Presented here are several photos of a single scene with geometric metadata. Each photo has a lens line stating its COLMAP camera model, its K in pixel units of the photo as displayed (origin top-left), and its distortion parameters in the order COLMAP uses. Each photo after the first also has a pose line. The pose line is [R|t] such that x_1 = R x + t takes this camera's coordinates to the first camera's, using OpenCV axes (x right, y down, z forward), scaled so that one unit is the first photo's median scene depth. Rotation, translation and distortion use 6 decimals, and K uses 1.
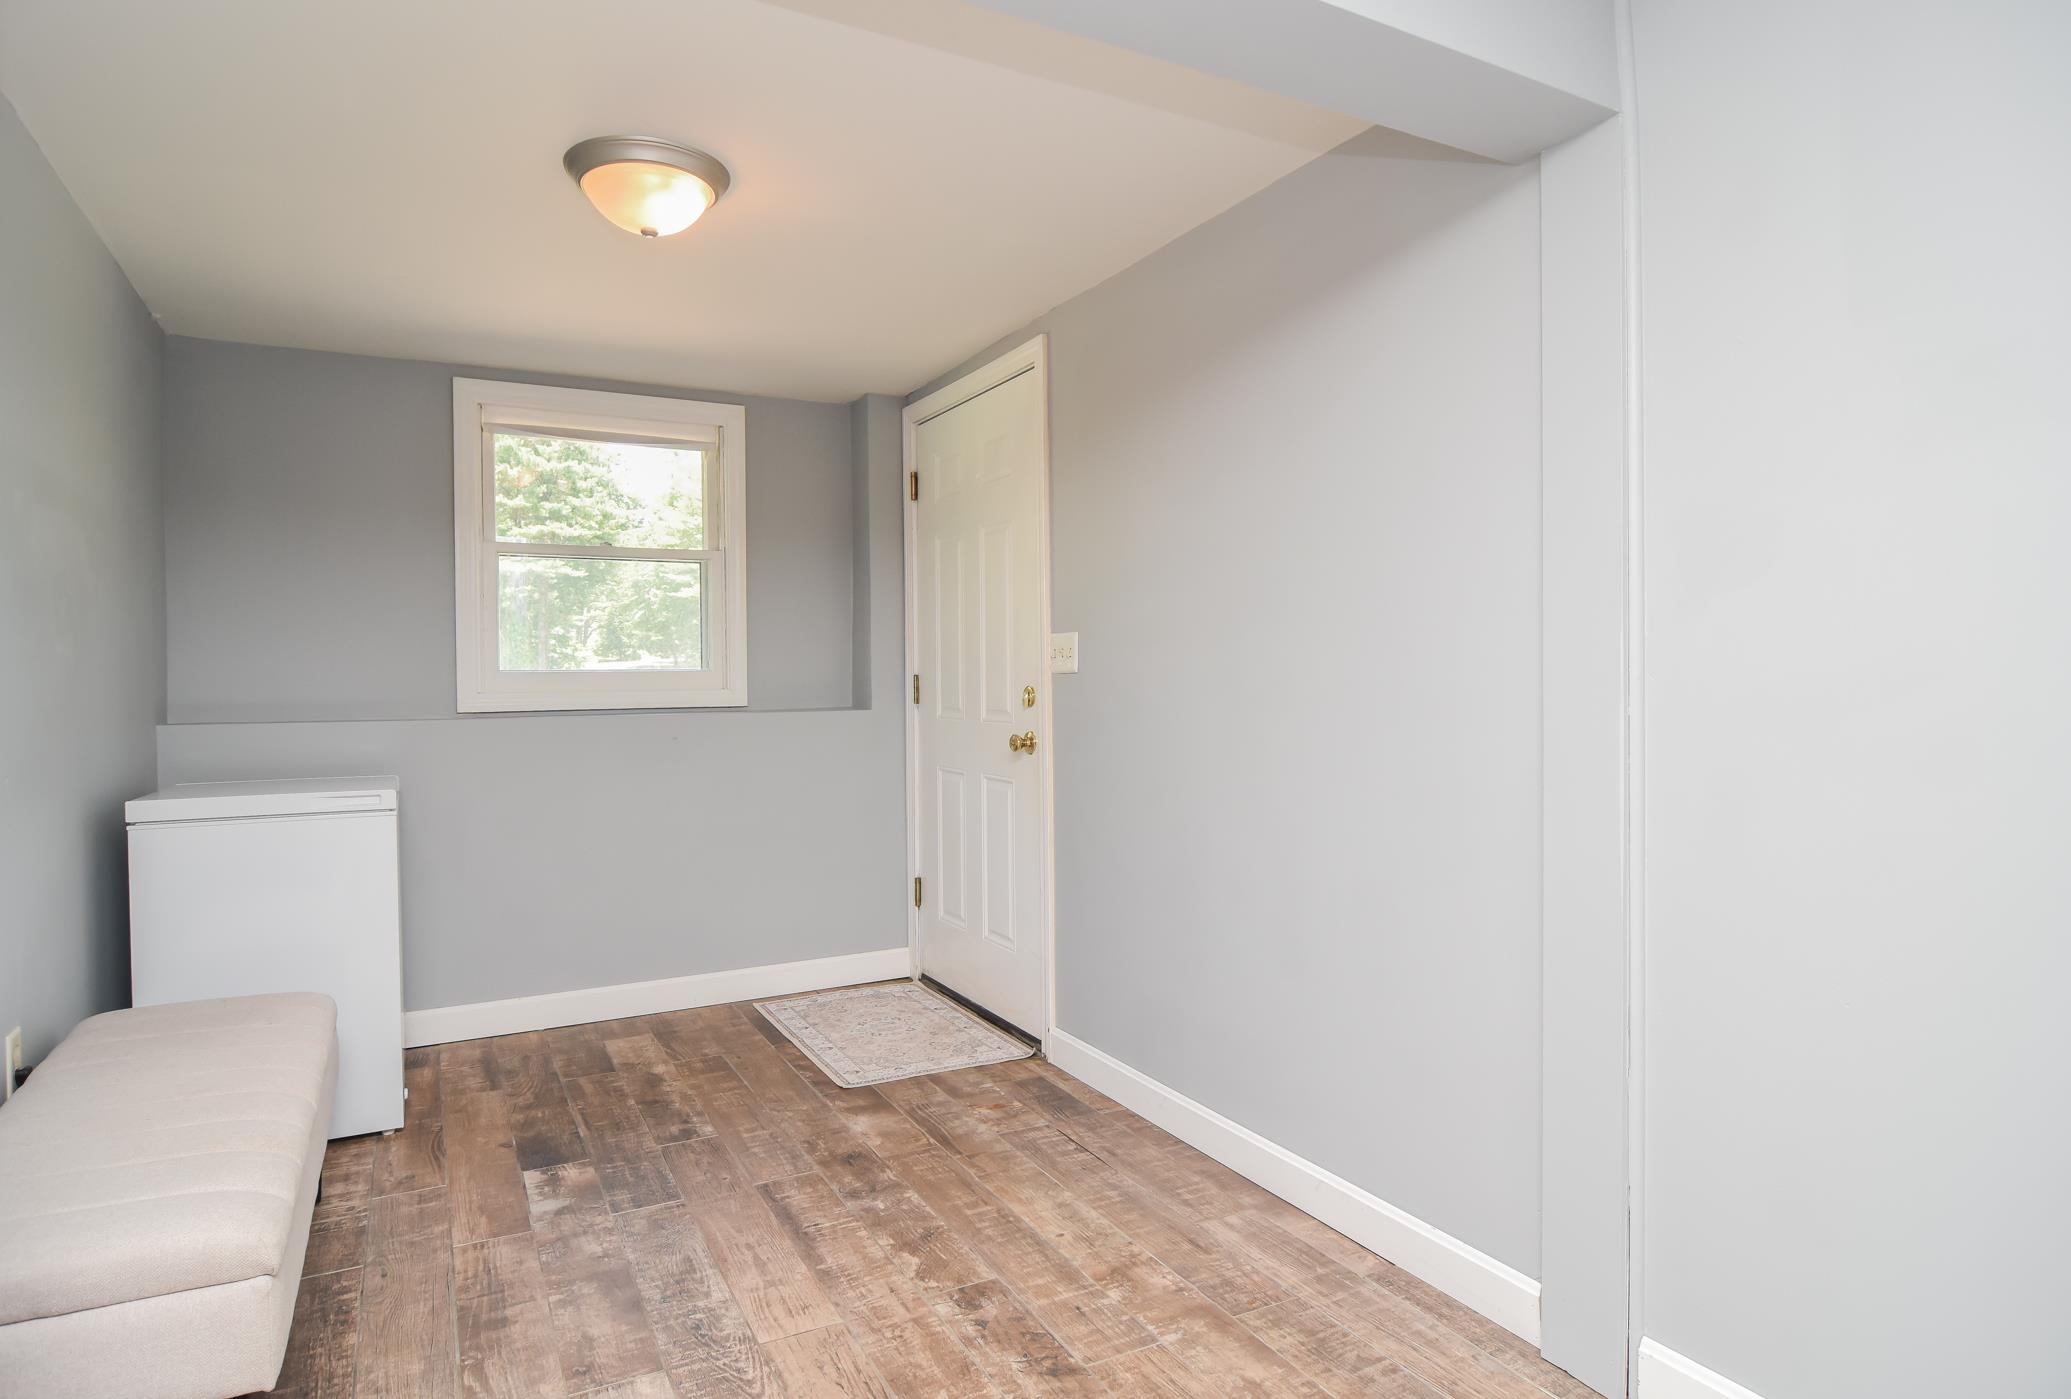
lens RADIAL K [[1135.8, 0, 1031.9], [0, 1135.8, 685.5], [0, 0, 1]] dist [-0.023272, 0.000342]
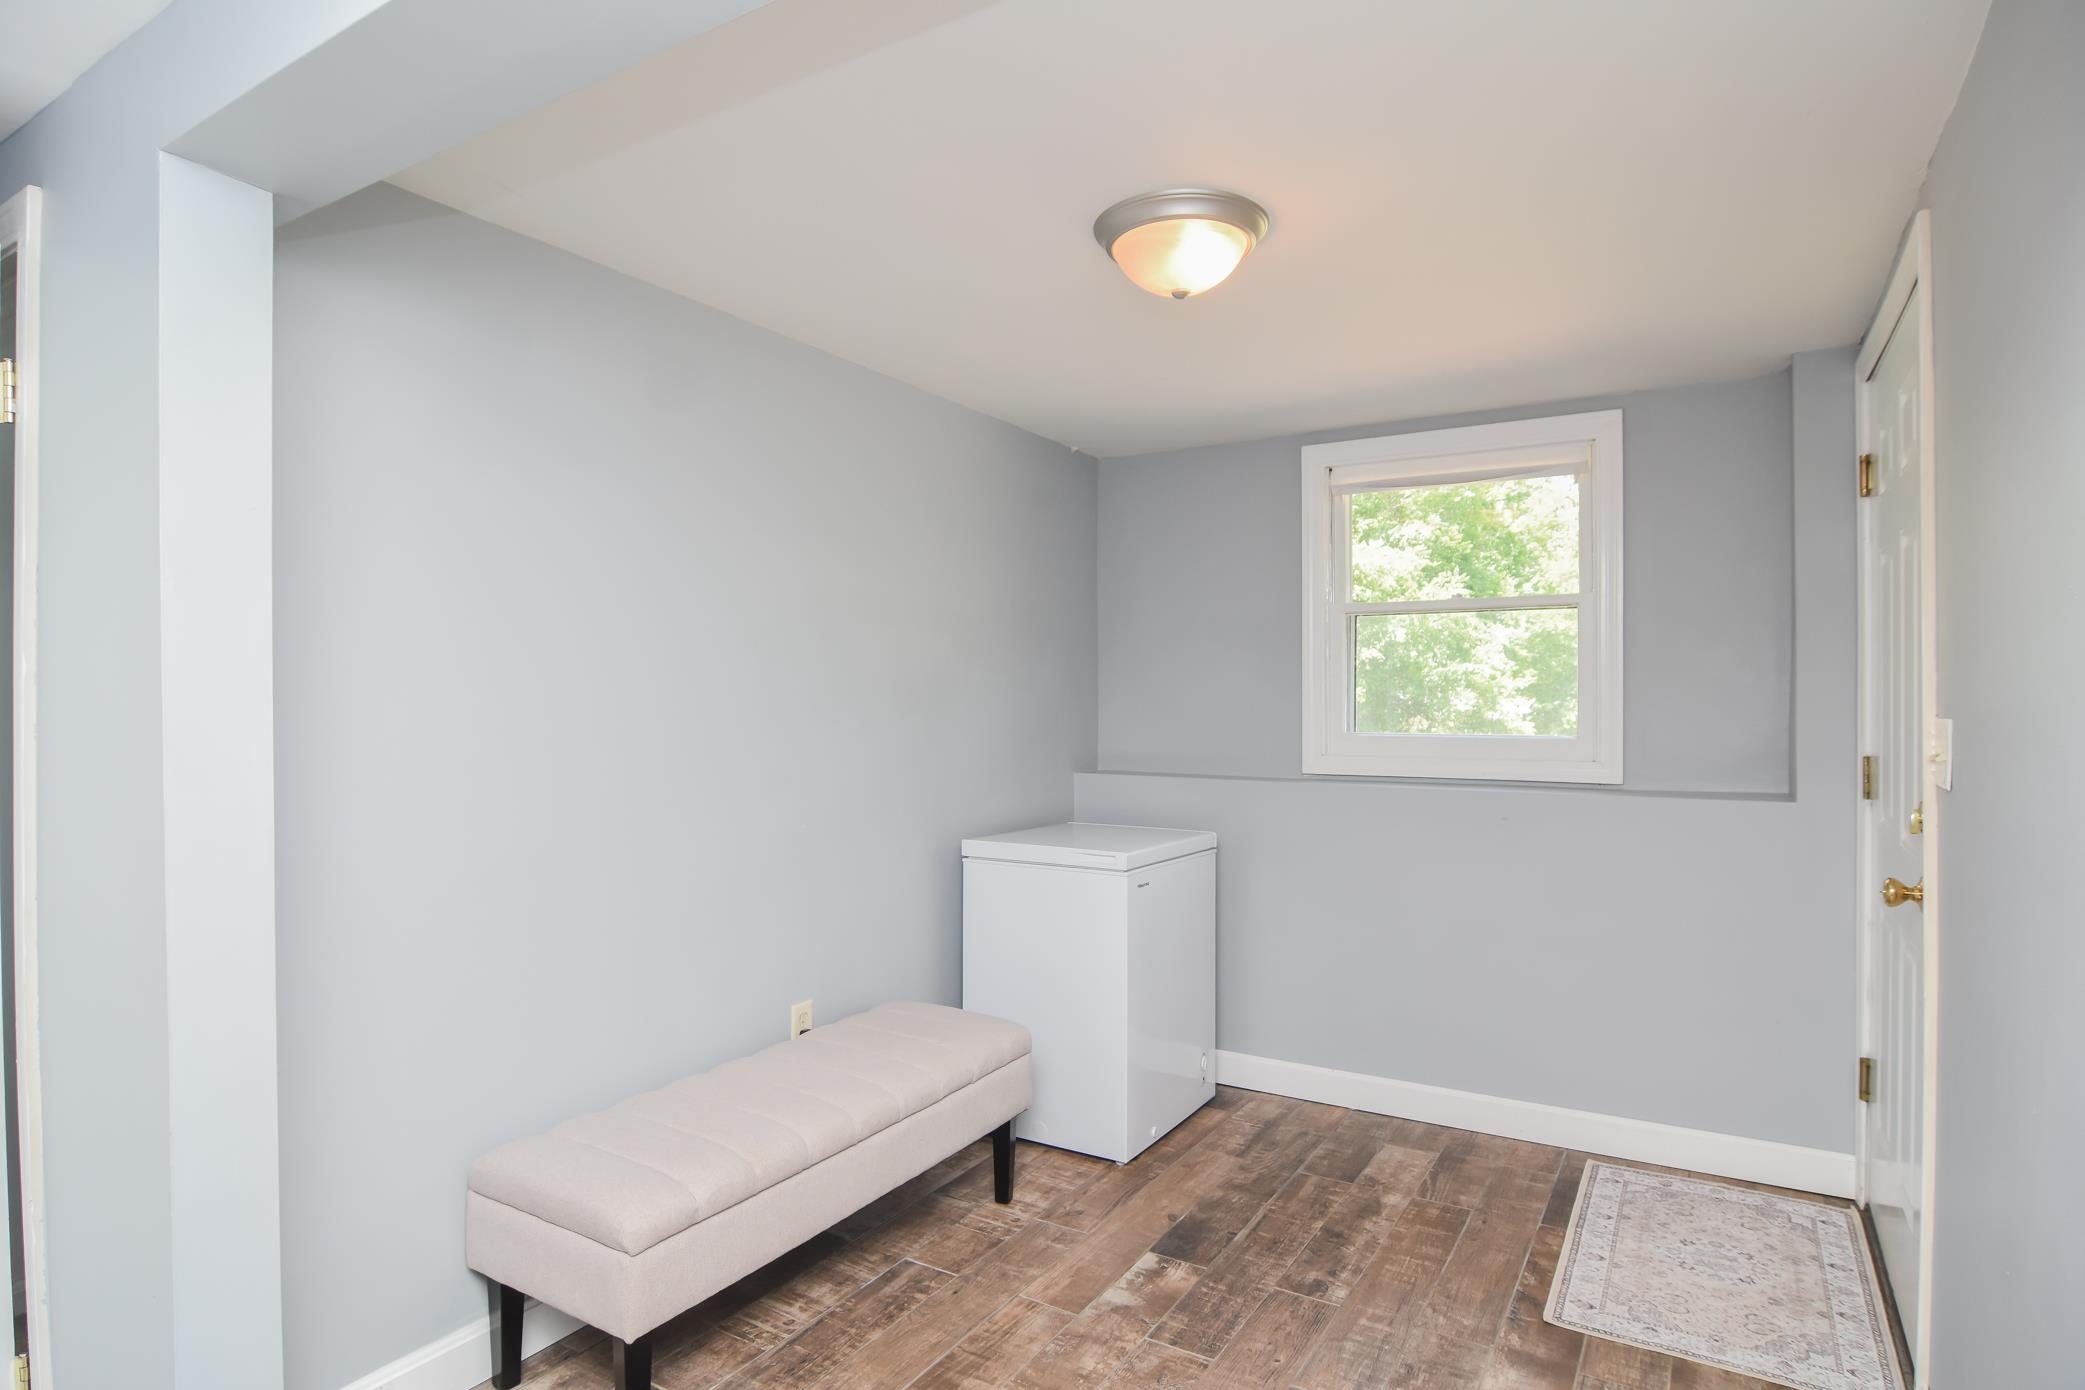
lens RADIAL K [[1121.6, 0, 1049.7], [0, 1121.6, 694.7], [0, 0, 1]] dist [-0.000183, -0.017277]
pose [[0.504520, 0.008416, -0.863359, 0.284631], [-0.010223, 0.999941, 0.003773, -0.054835], [0.863340, 0.006922, 0.504576, 0.319967]]
